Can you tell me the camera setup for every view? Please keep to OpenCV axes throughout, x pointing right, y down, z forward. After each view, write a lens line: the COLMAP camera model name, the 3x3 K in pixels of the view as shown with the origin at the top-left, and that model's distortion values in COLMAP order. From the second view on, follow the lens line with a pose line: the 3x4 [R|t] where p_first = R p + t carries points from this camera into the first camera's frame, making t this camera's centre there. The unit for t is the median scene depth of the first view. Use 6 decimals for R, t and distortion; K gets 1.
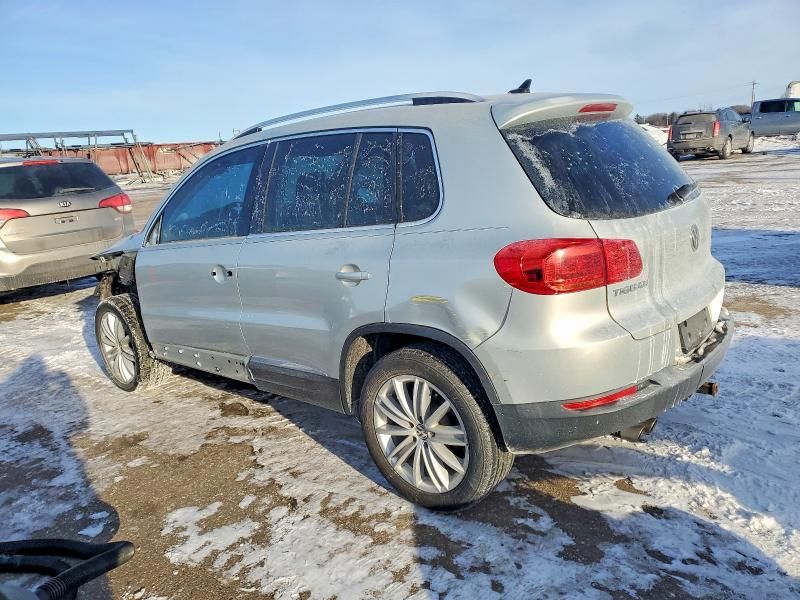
lens RADIAL K [[613.2, 0, 402.1], [0, 613.2, 302.3], [0, 0, 1]] dist [0.028536, 0.009134]
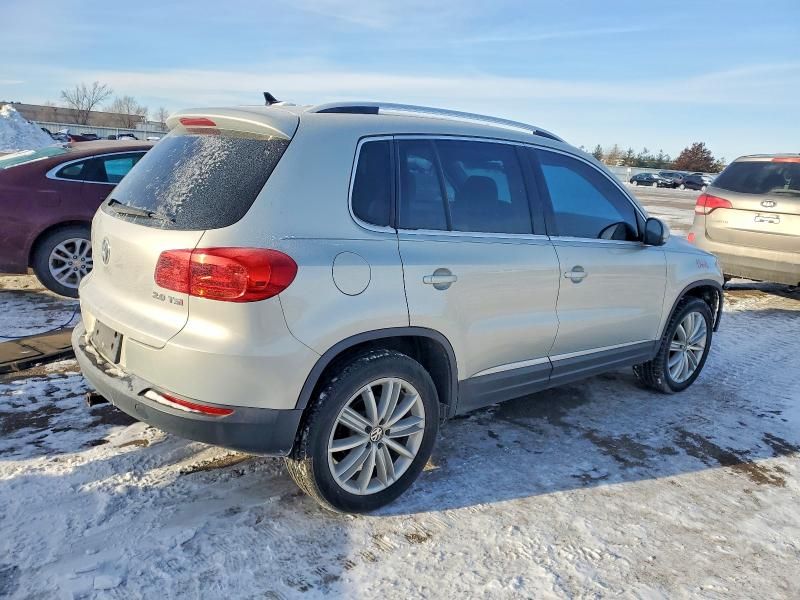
lens RADIAL K [[613.2, 0, 402.1], [0, 613.2, 302.3], [0, 0, 1]] dist [0.028536, 0.009134]
pose [[-0.176584, 0.307703, -0.934953, 1.338882], [-0.289202, 0.891733, 0.348101, -0.513798], [0.940840, 0.331859, -0.068477, 1.521921]]
